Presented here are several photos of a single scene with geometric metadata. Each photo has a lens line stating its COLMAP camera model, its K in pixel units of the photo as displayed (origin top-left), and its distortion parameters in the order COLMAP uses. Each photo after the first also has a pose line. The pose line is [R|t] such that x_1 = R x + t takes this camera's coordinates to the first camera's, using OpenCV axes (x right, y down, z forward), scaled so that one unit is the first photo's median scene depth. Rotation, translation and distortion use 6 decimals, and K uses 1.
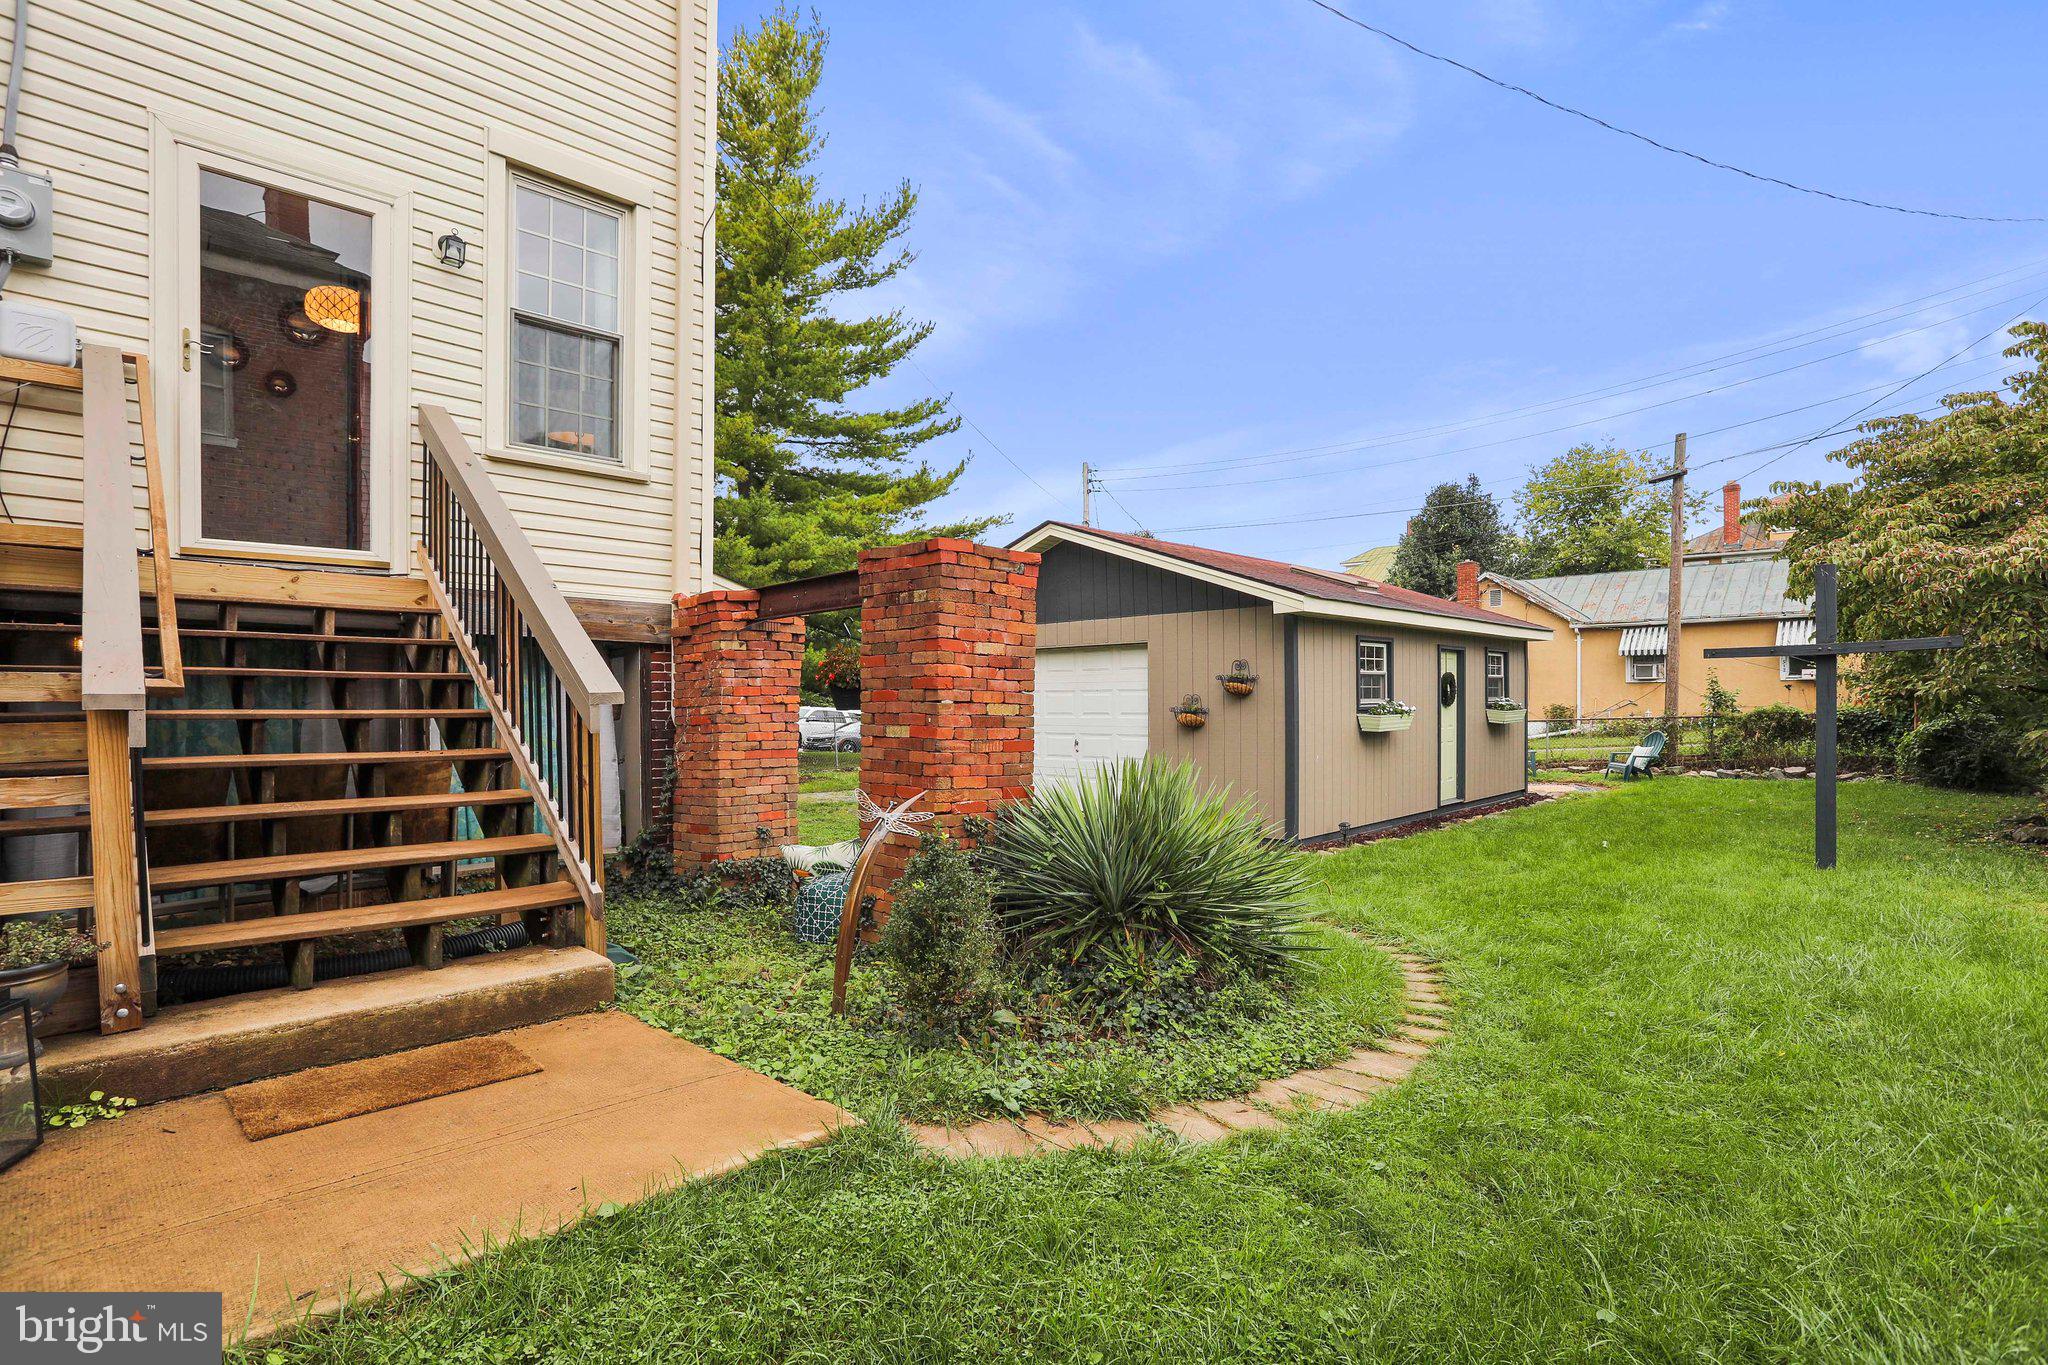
lens RADIAL K [[1016.4, 0, 1031.4], [0, 1016.4, 694.0], [0, 0, 1]] dist [-0.026382, 0.002320]
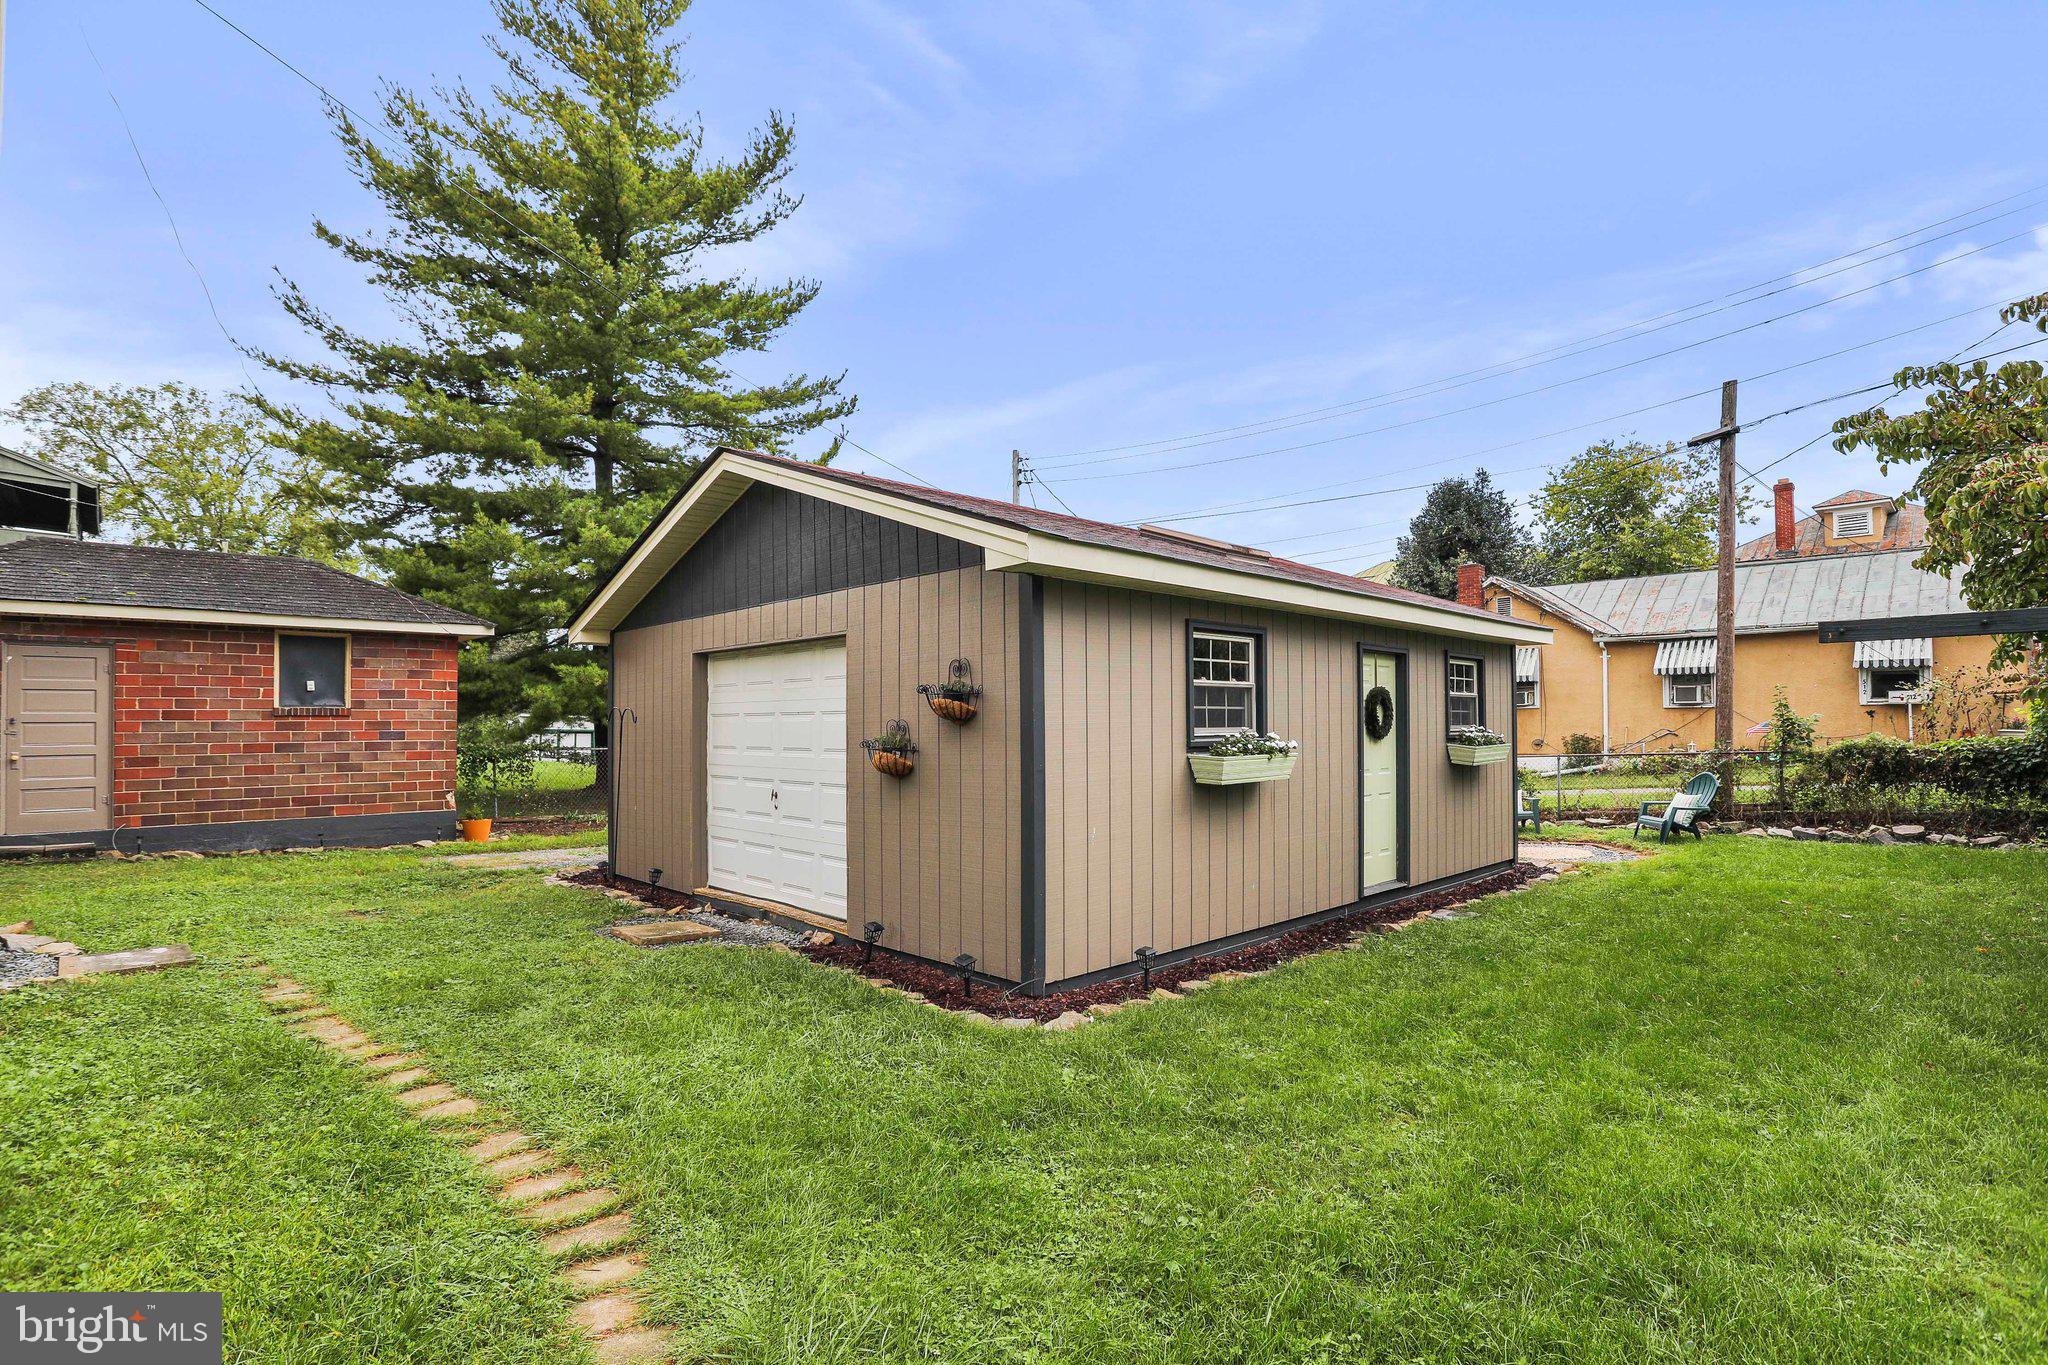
lens RADIAL K [[1016.4, 0, 1015.1], [0, 1016.4, 688.7], [0, 0, 1]] dist [-0.026382, 0.002320]
pose [[0.999127, 0.002233, -0.041724, 0.141989], [-0.003521, 0.999518, -0.030831, 0.000374], [0.041635, 0.030951, 0.998653, 0.234775]]
